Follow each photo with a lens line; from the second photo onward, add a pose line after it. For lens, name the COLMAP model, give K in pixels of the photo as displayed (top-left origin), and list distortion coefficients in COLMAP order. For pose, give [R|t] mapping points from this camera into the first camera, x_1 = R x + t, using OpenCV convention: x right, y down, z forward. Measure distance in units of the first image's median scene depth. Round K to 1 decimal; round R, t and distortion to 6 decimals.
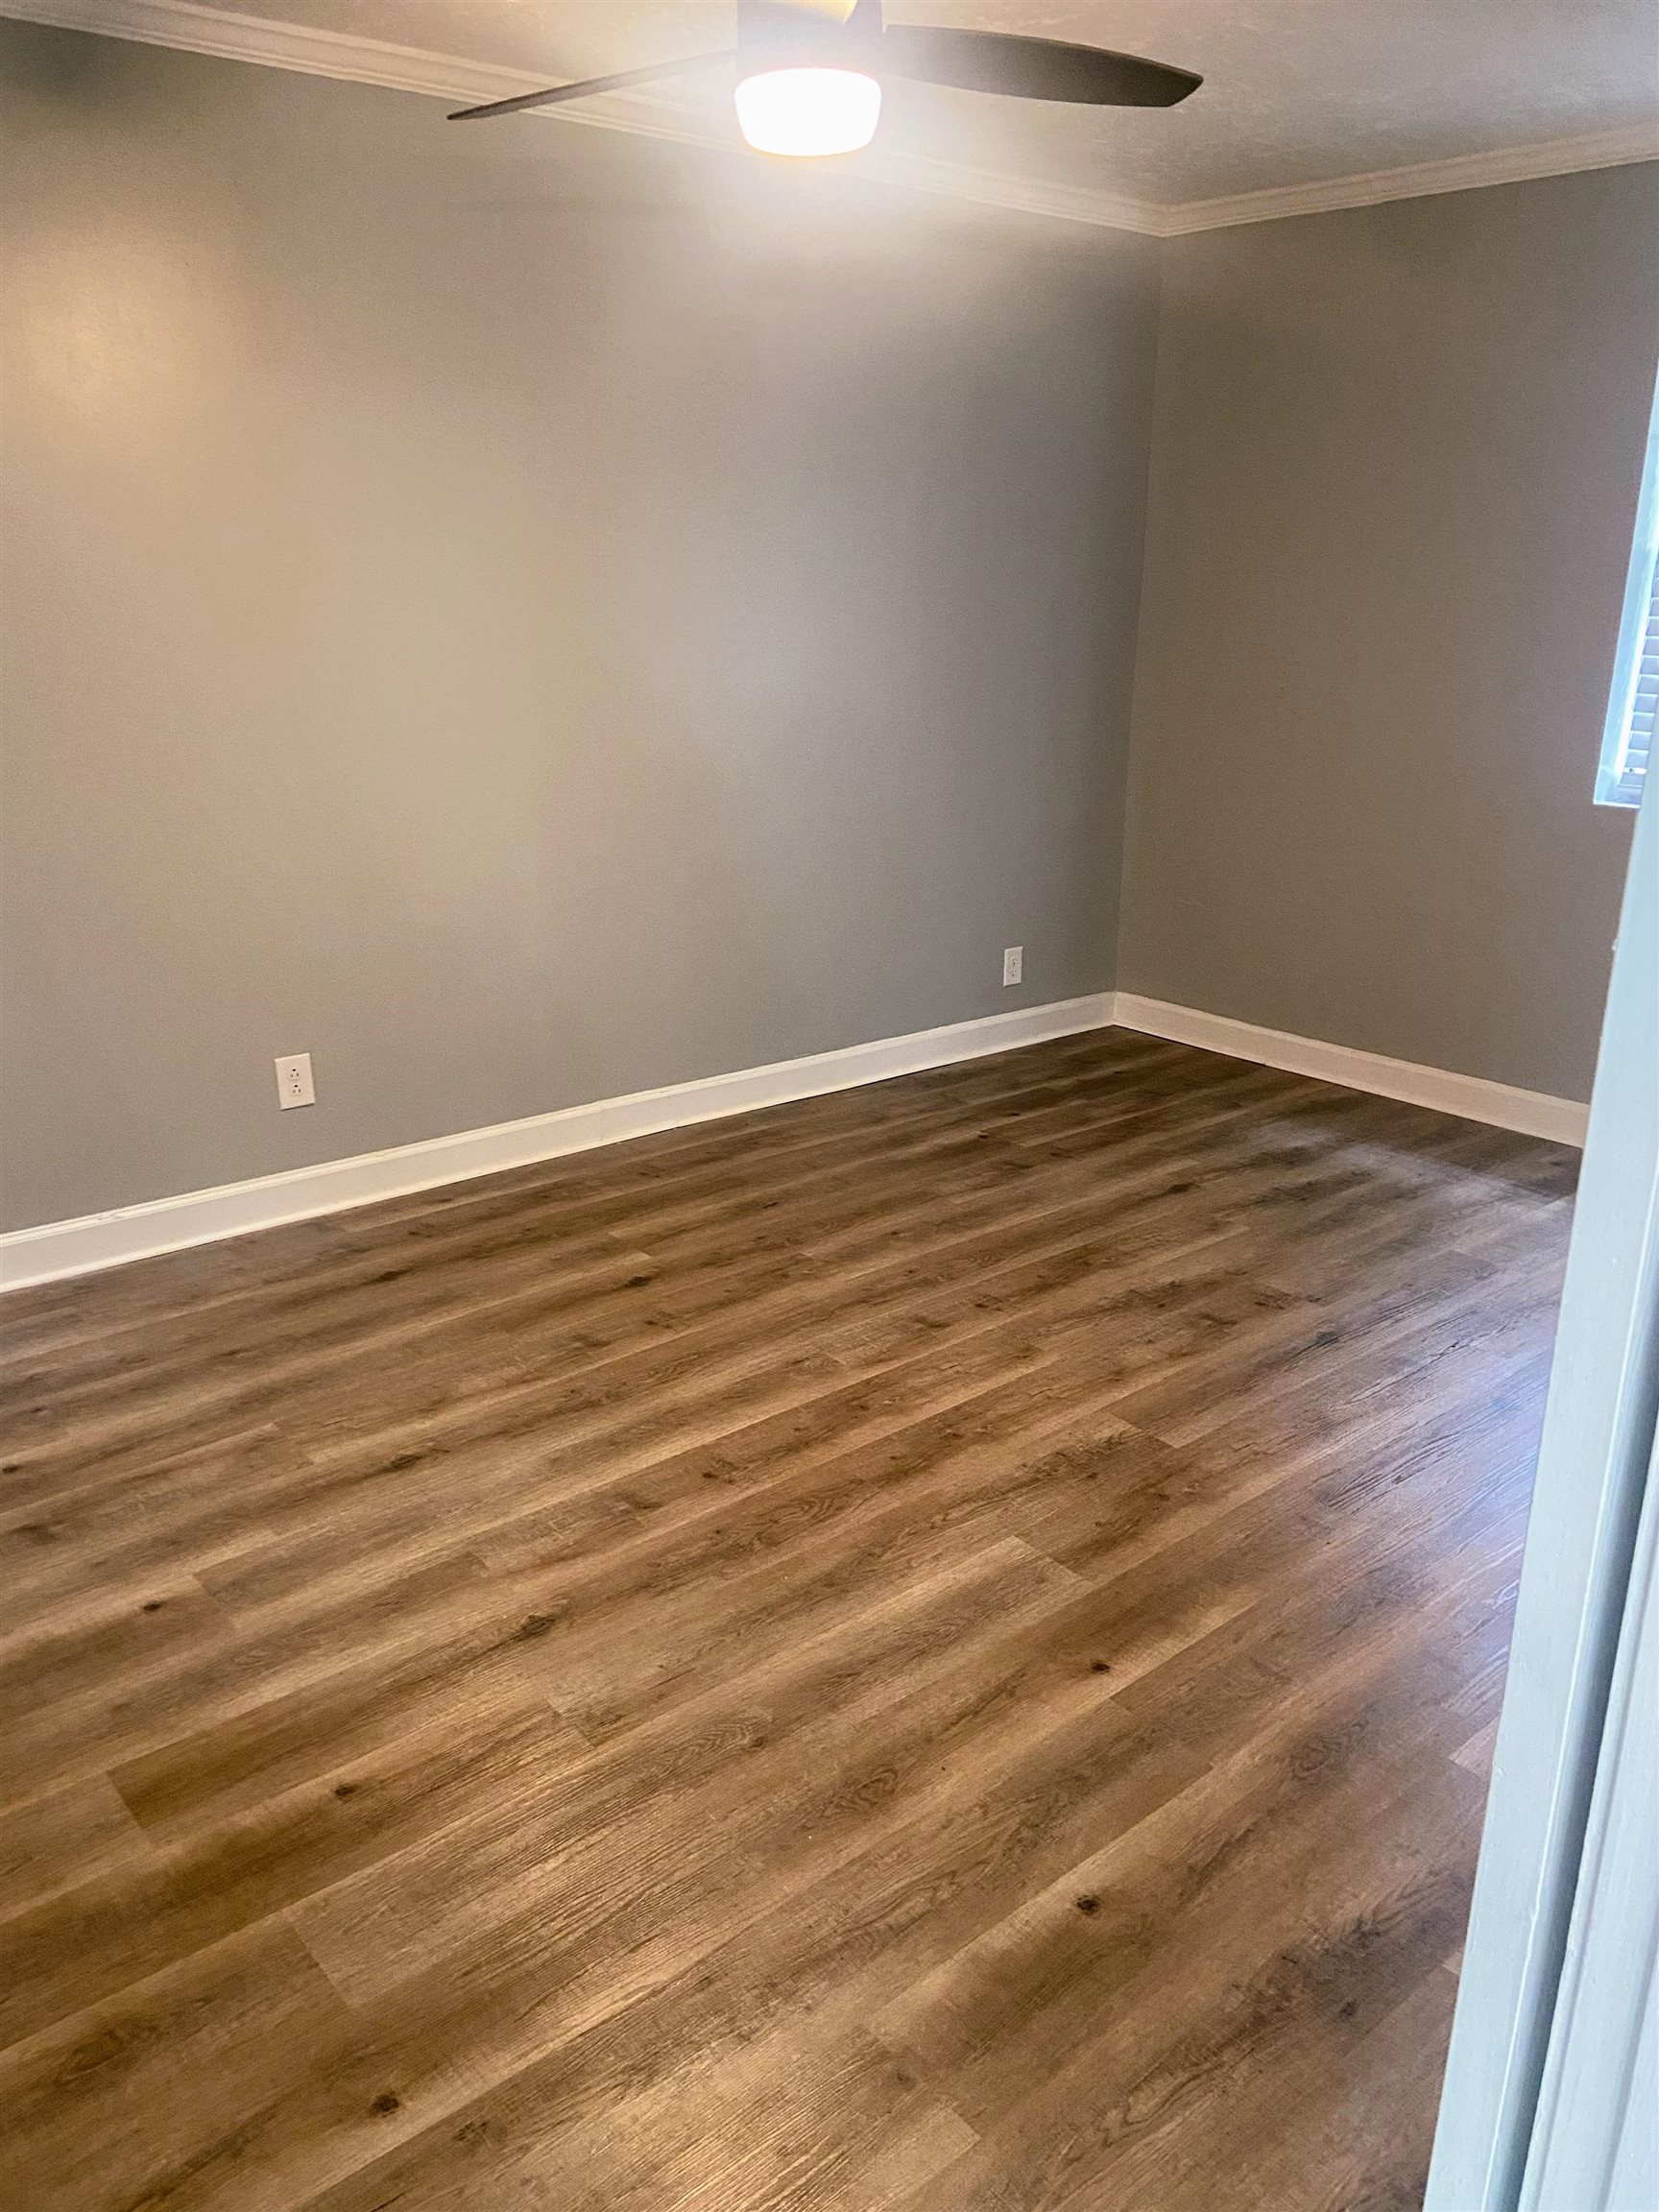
lens RADIAL K [[1664.4, 0, 825.1], [0, 1664.4, 1105.7], [0, 0, 1]] dist [0.114348, -0.138859]
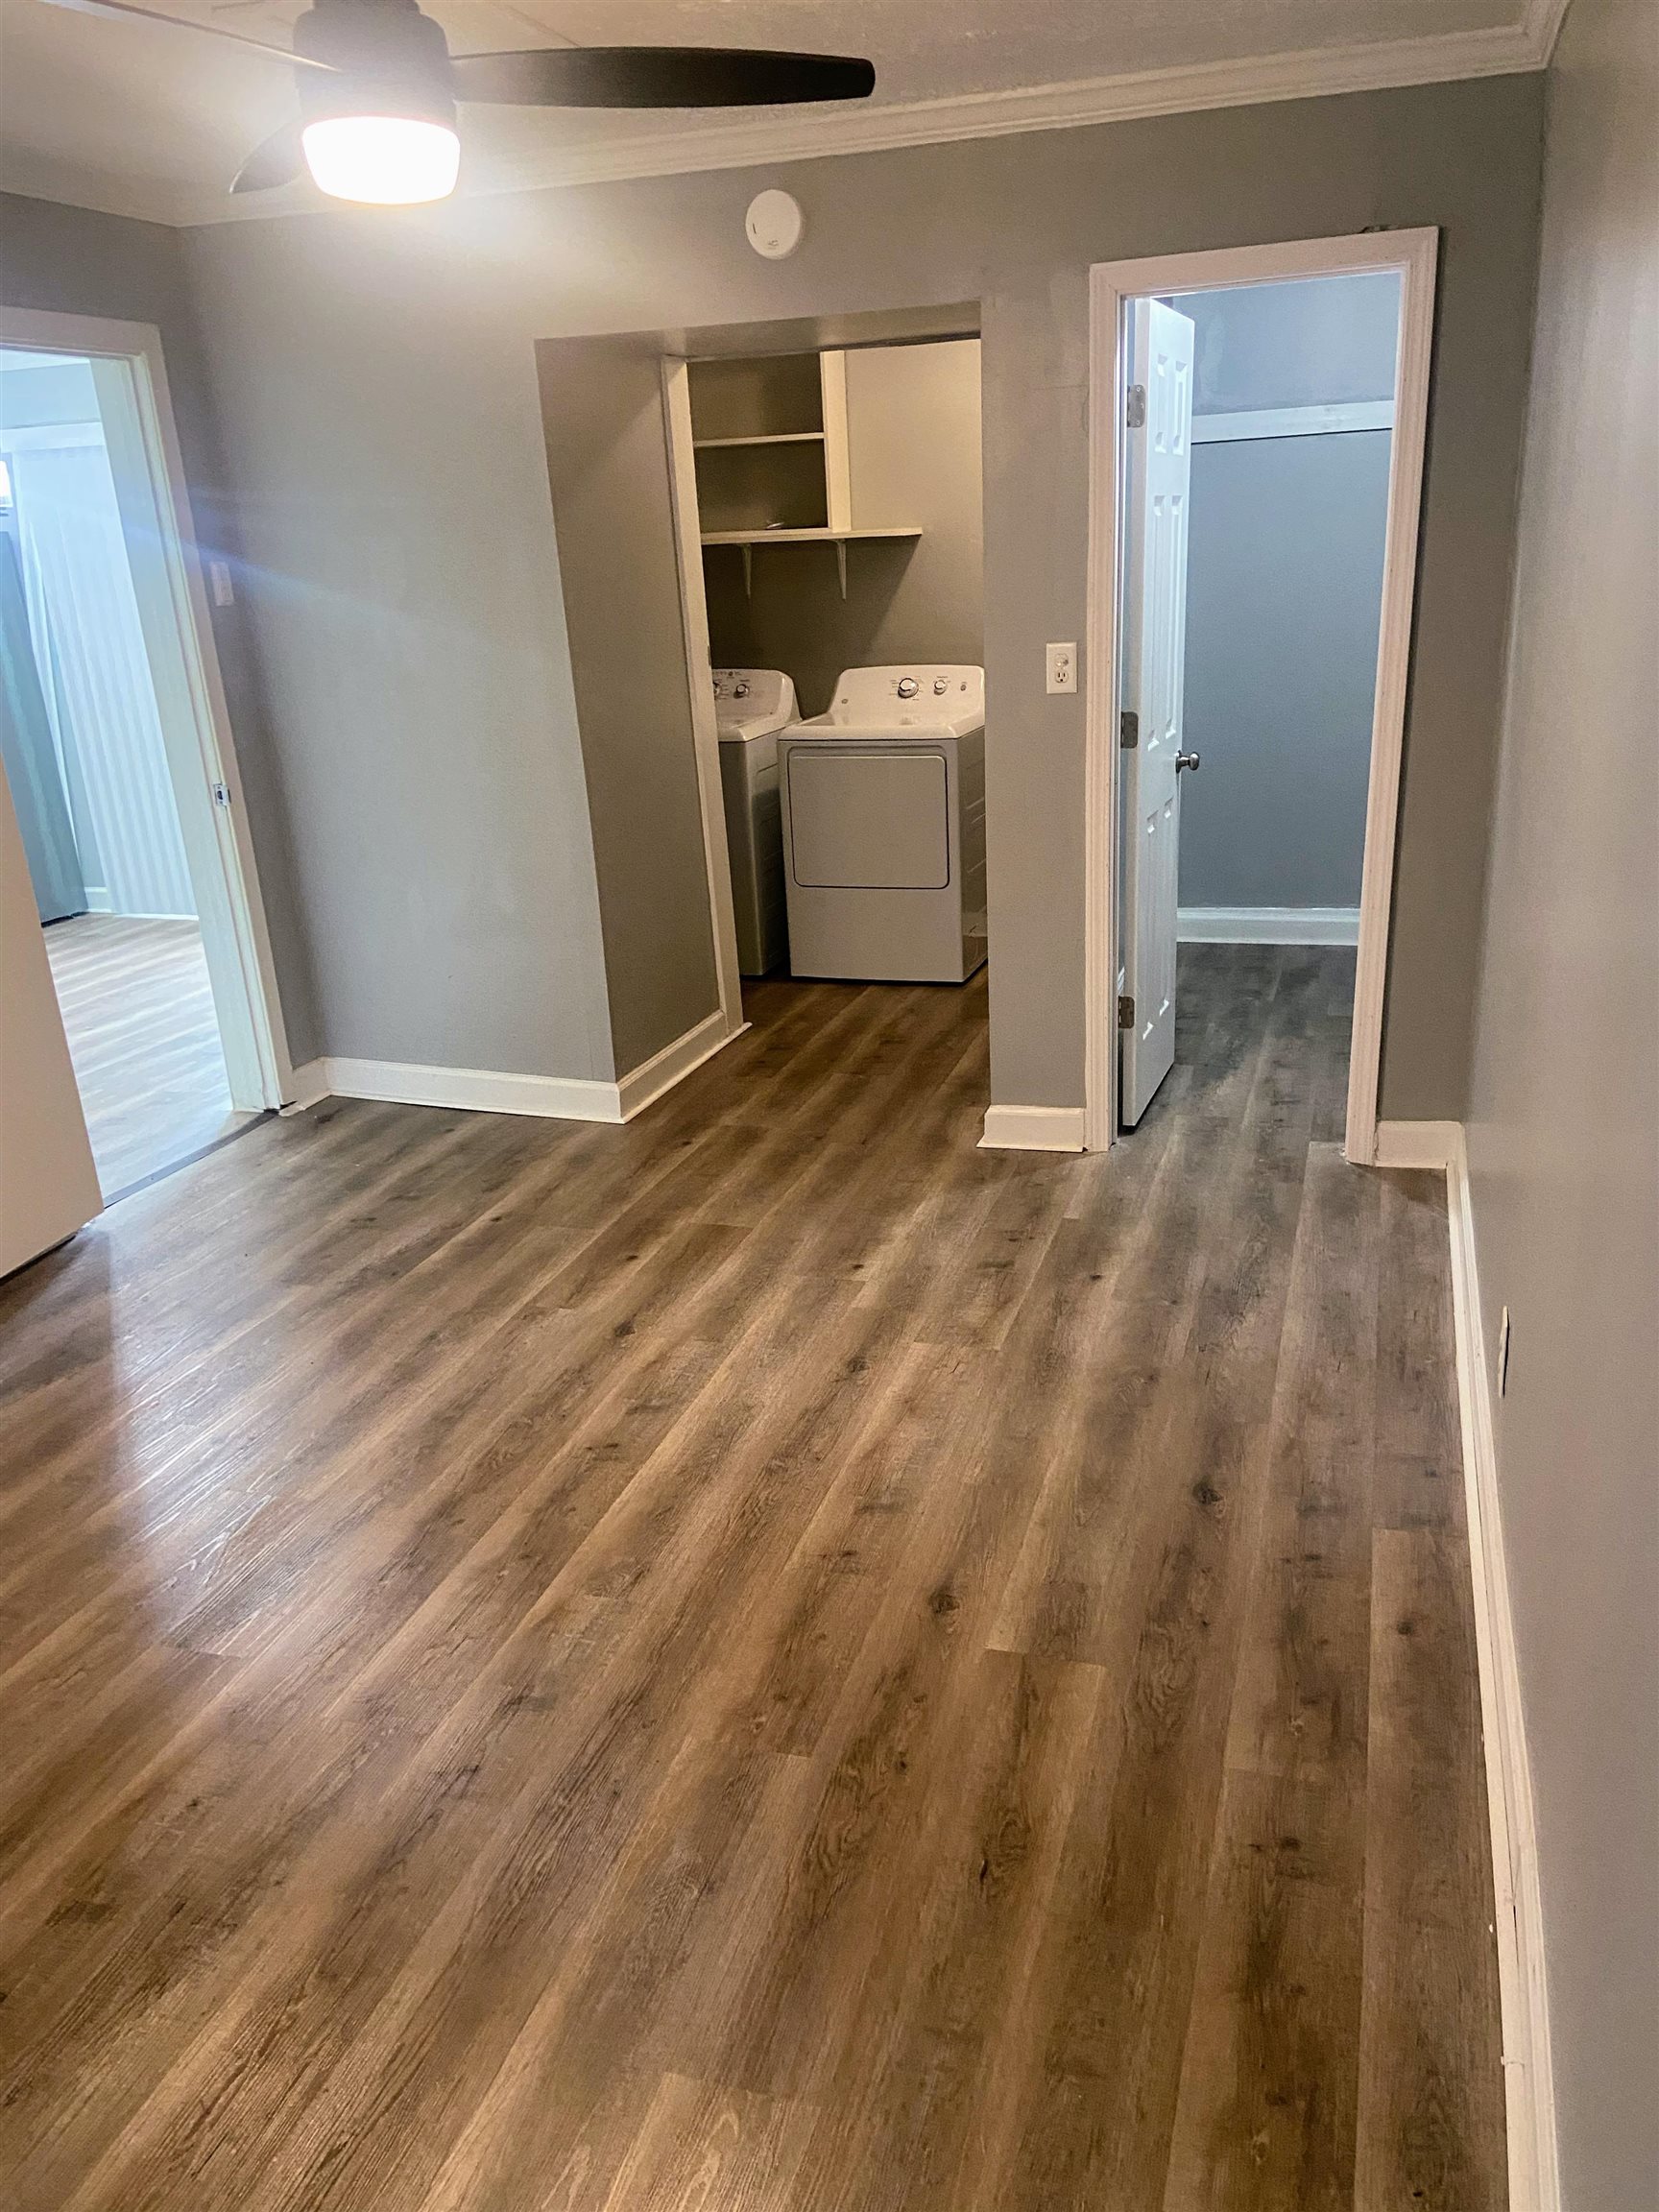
lens RADIAL K [[1664.4, 0, 848.4], [0, 1664.4, 1116.2], [0, 0, 1]] dist [0.114348, -0.138859]
pose [[-0.840363, 0.203735, -0.502277, 0.283406], [-0.134172, 0.819639, 0.556947, -0.540322], [0.525155, 0.535429, -0.661459, 1.566794]]
